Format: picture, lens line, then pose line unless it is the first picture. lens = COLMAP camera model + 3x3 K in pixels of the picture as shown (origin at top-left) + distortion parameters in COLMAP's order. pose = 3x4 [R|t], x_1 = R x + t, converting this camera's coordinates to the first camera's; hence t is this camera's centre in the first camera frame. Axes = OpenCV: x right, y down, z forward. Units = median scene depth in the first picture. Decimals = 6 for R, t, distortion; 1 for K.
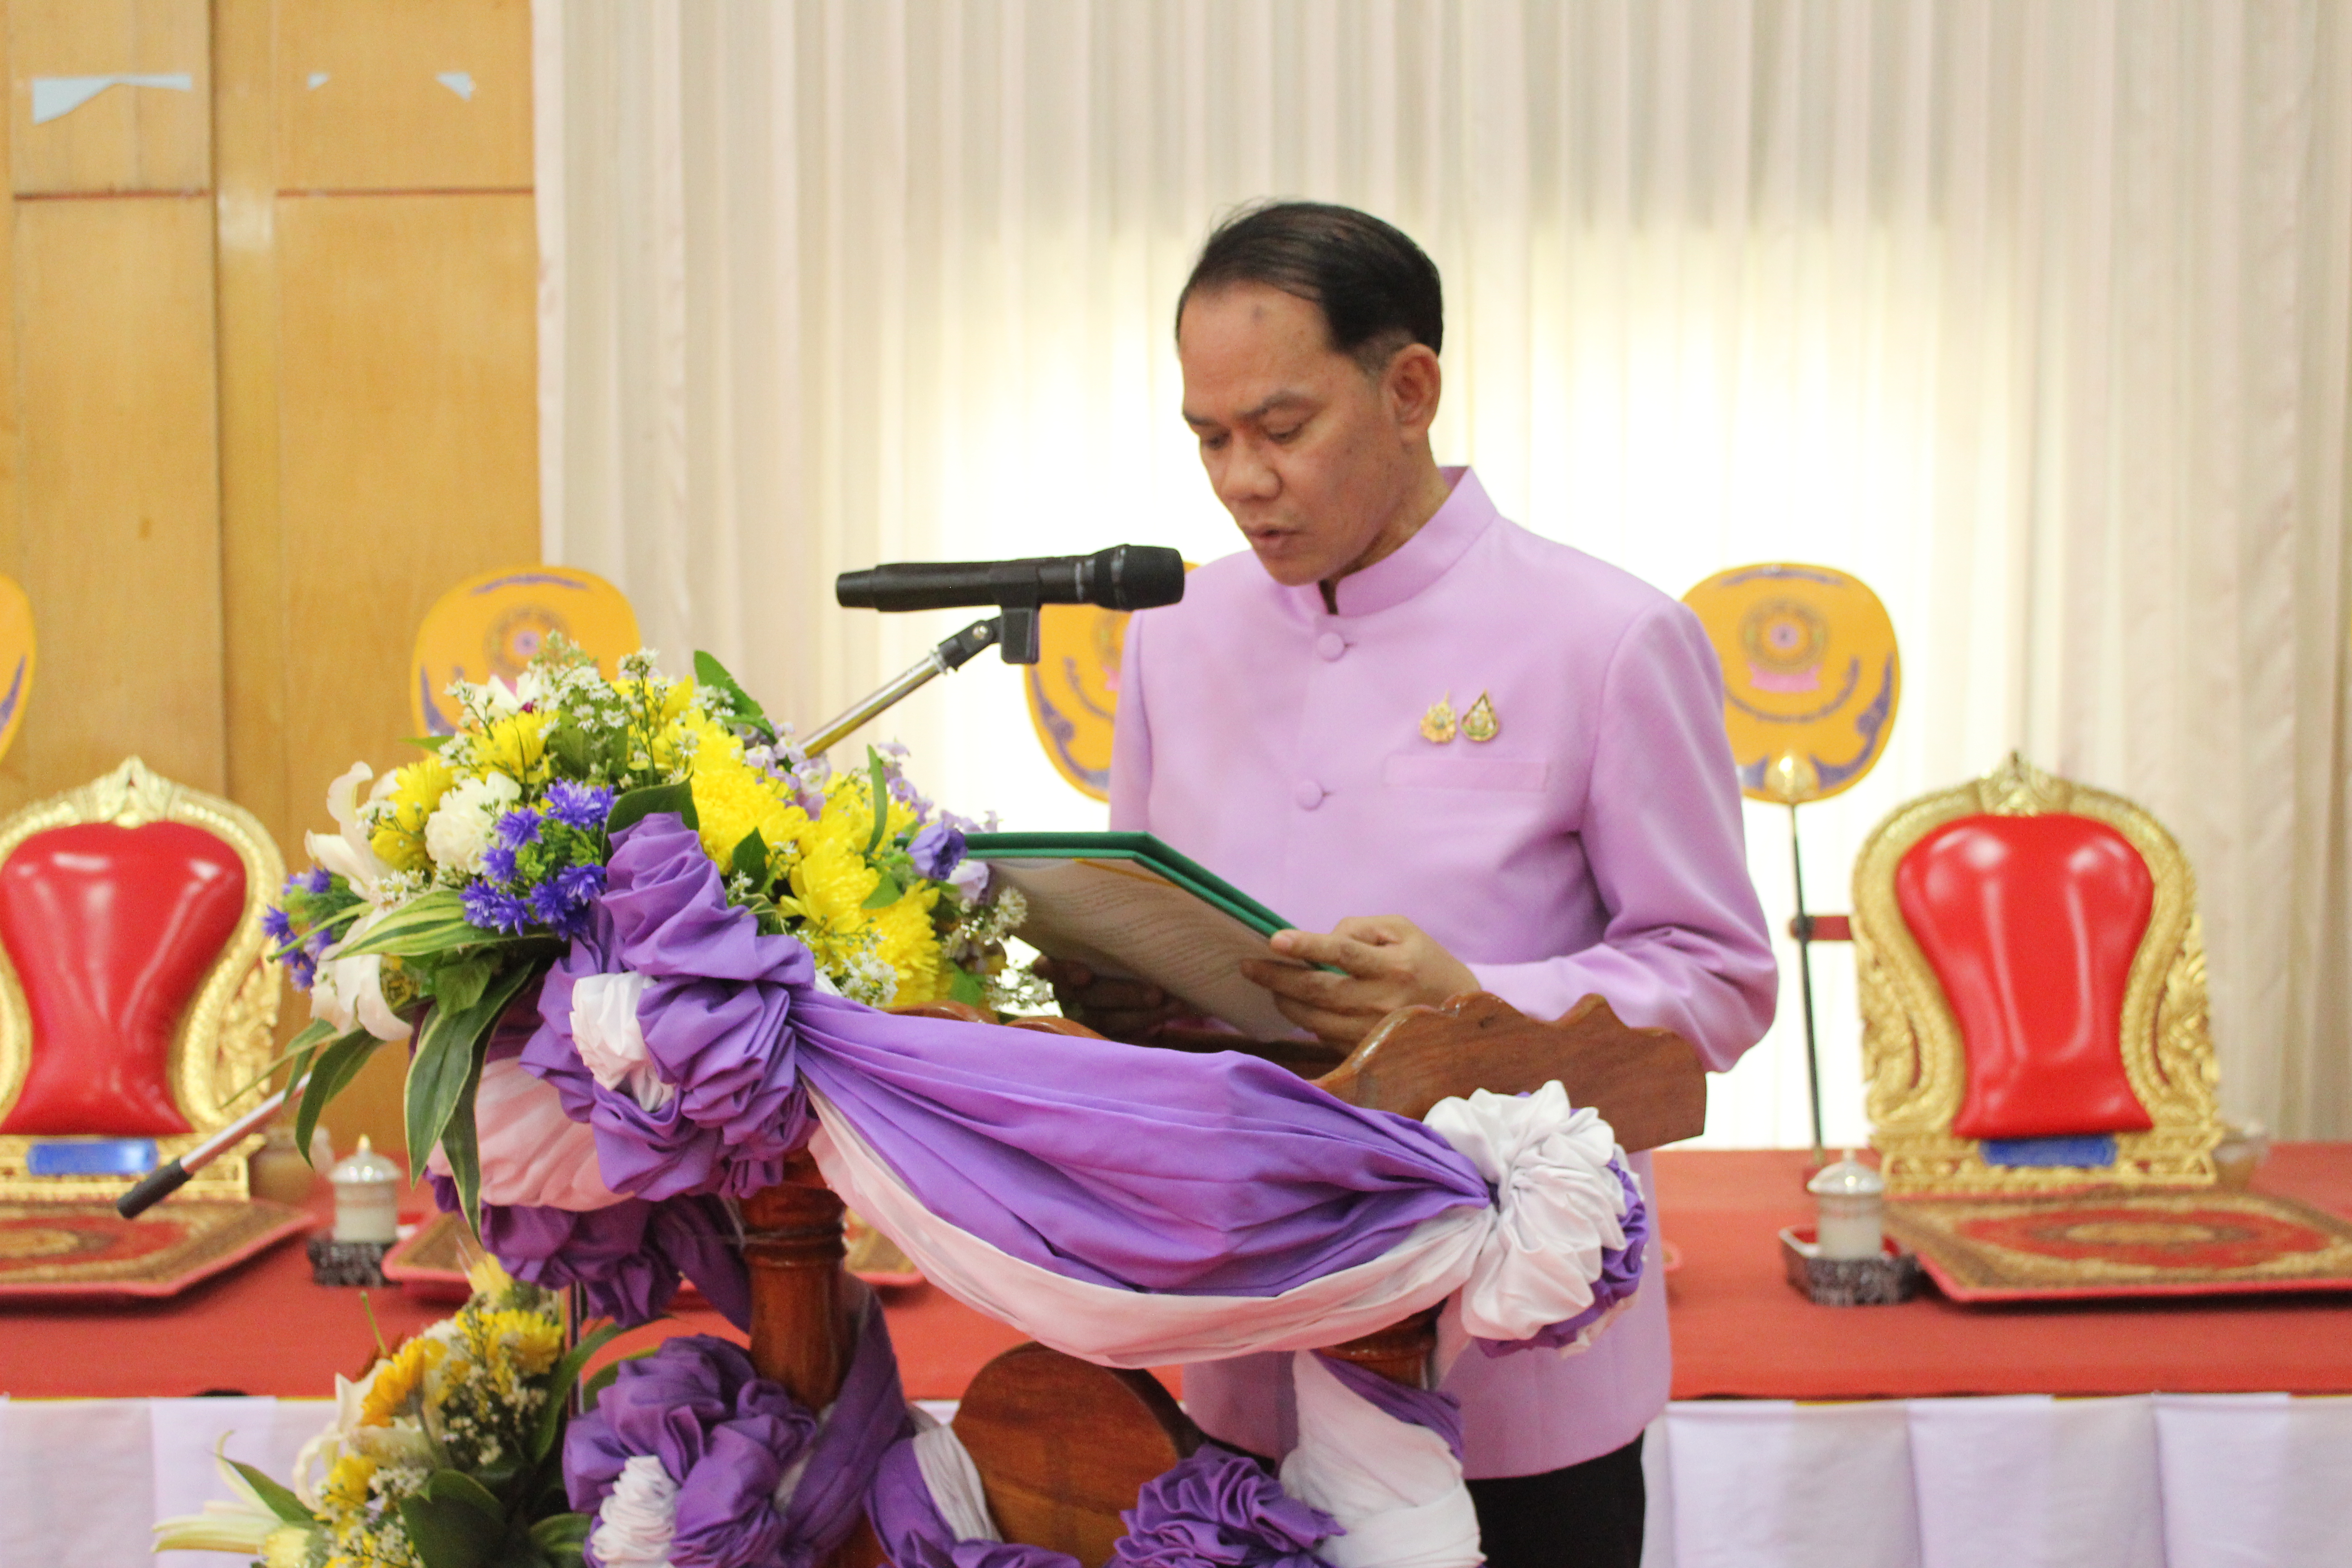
lens RADIAL K [[3572.8, 0, 1175.7], [0, 3572.8, 857.3], [0, 0, 1]] dist [-0.003749, -0.055176]
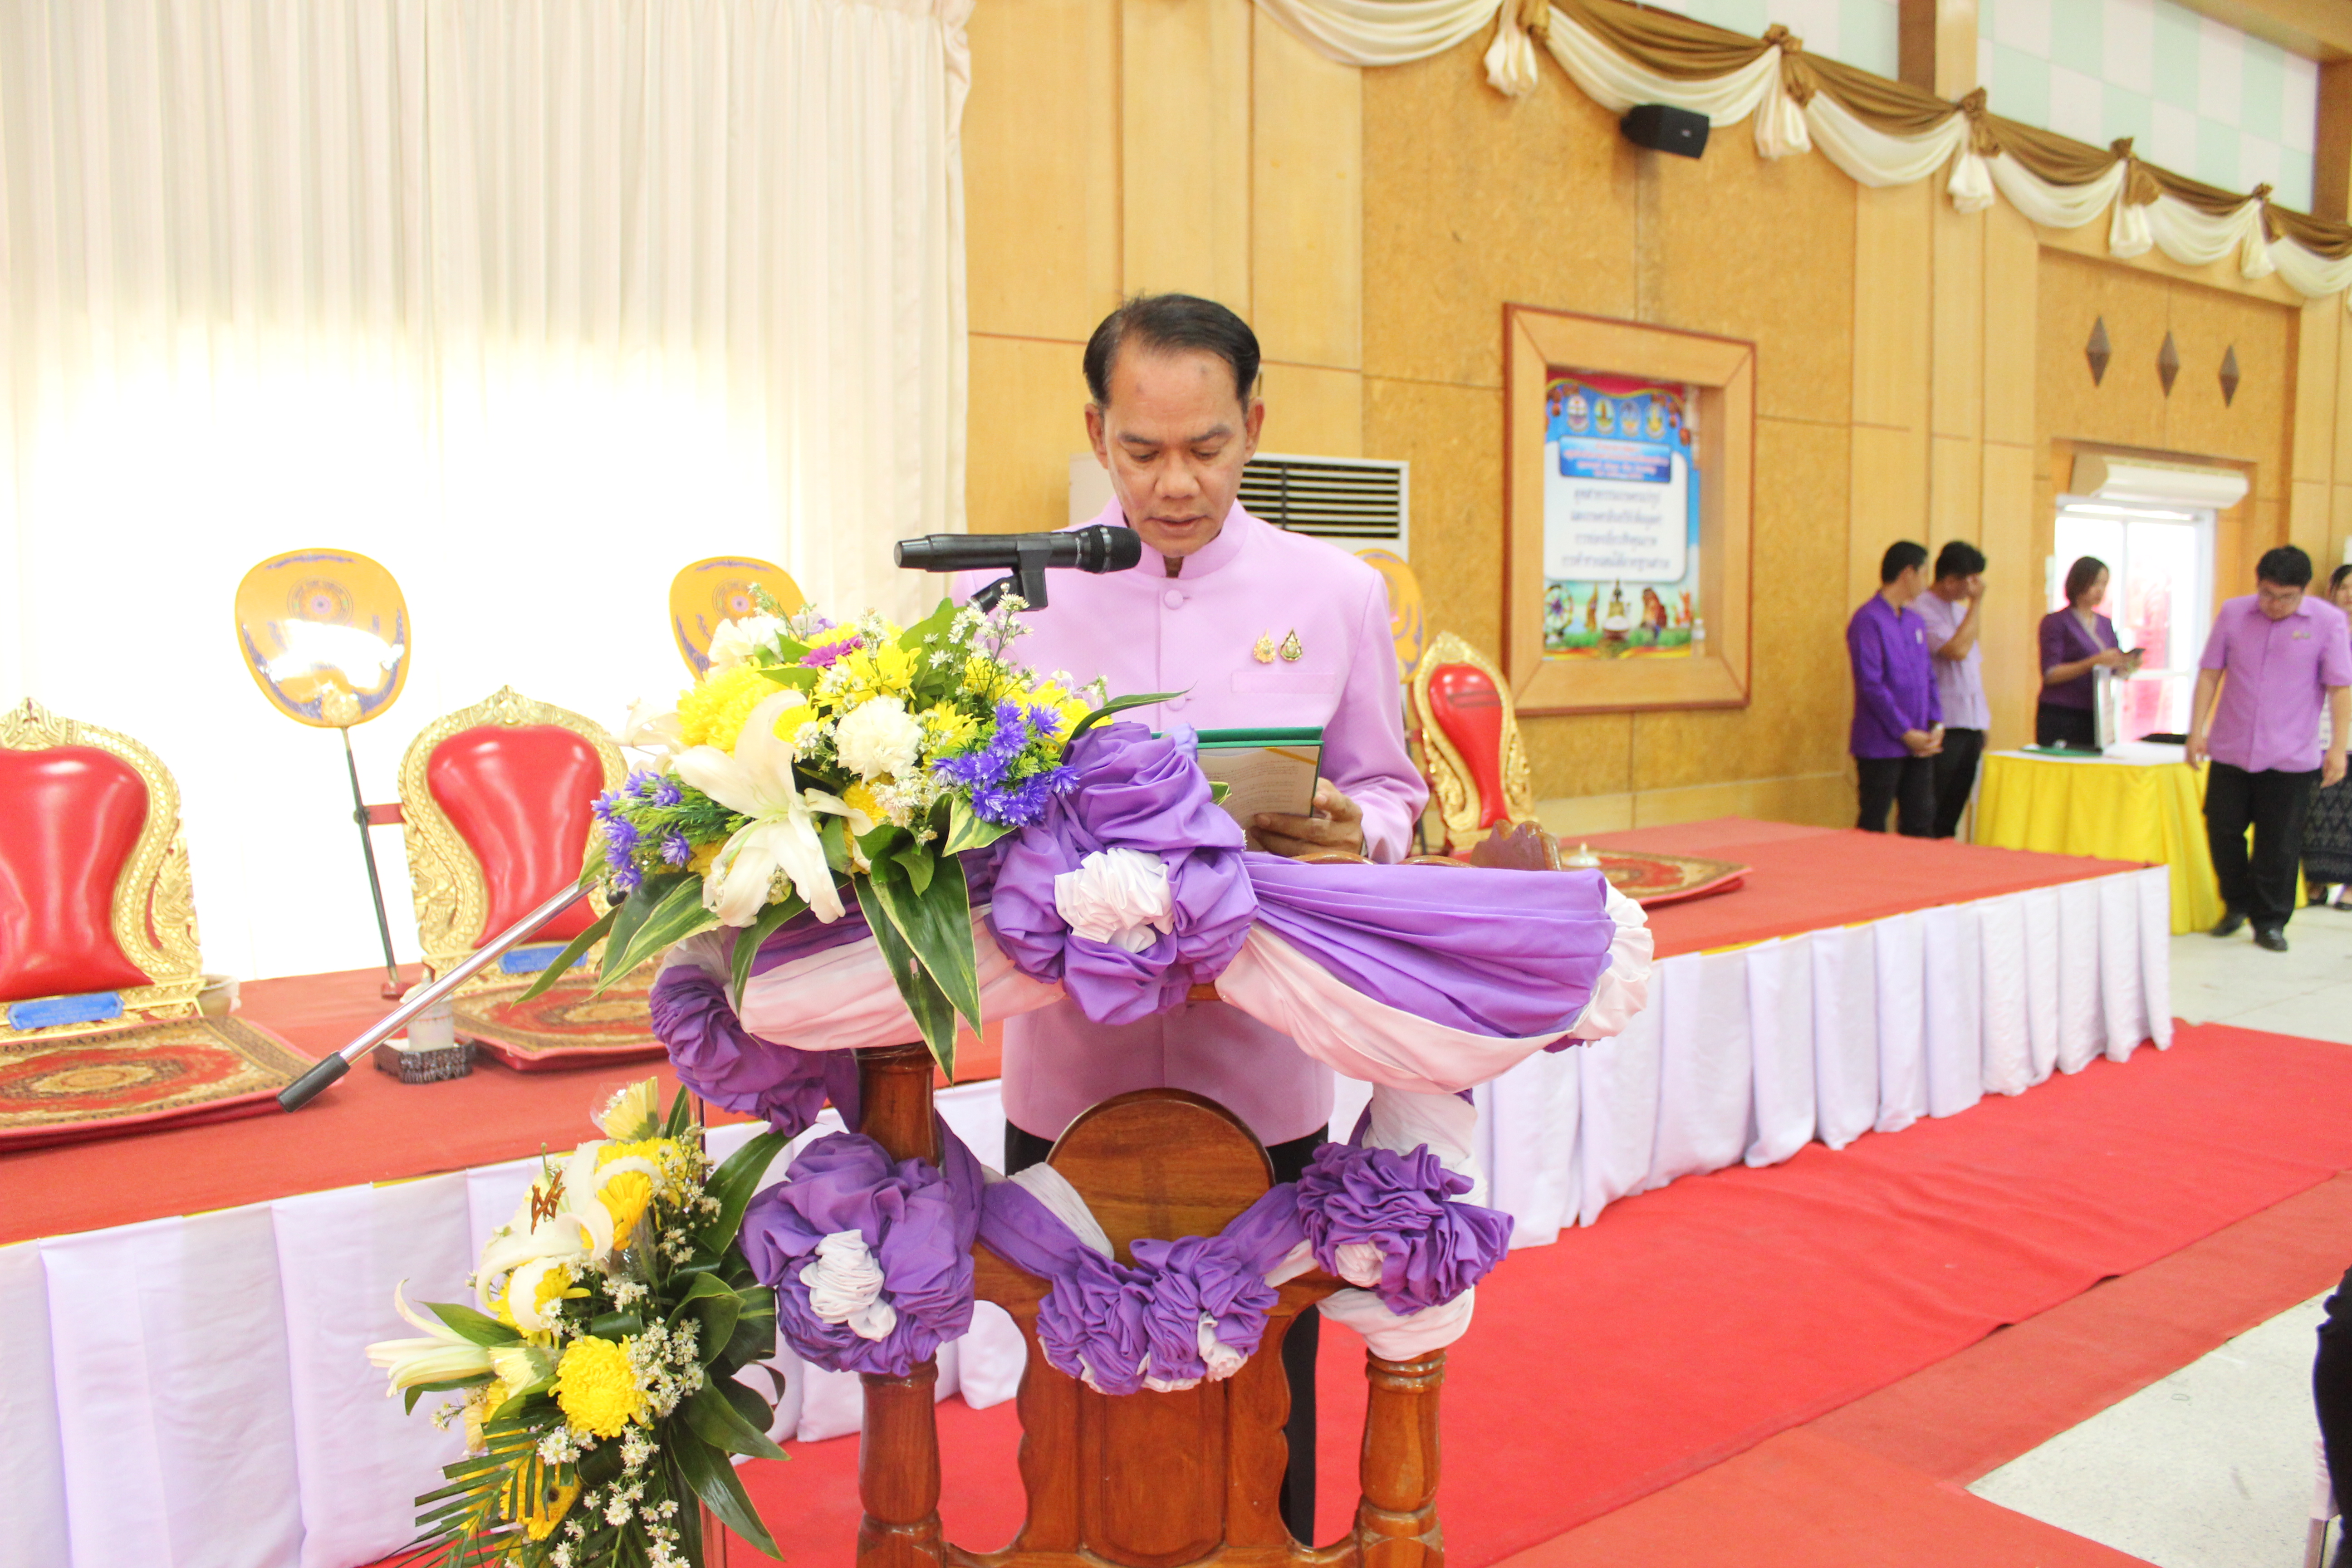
lens RADIAL K [[2063.4, 0, 1176.0], [0, 2063.4, 784.0], [0, 0, 1]] dist [-0.169661, 0.178169]
pose [[0.753320, -0.051549, 0.655631, -0.529816], [0.037093, 0.998667, 0.035901, -0.014040], [-0.656607, -0.002725, 0.754228, 0.369965]]
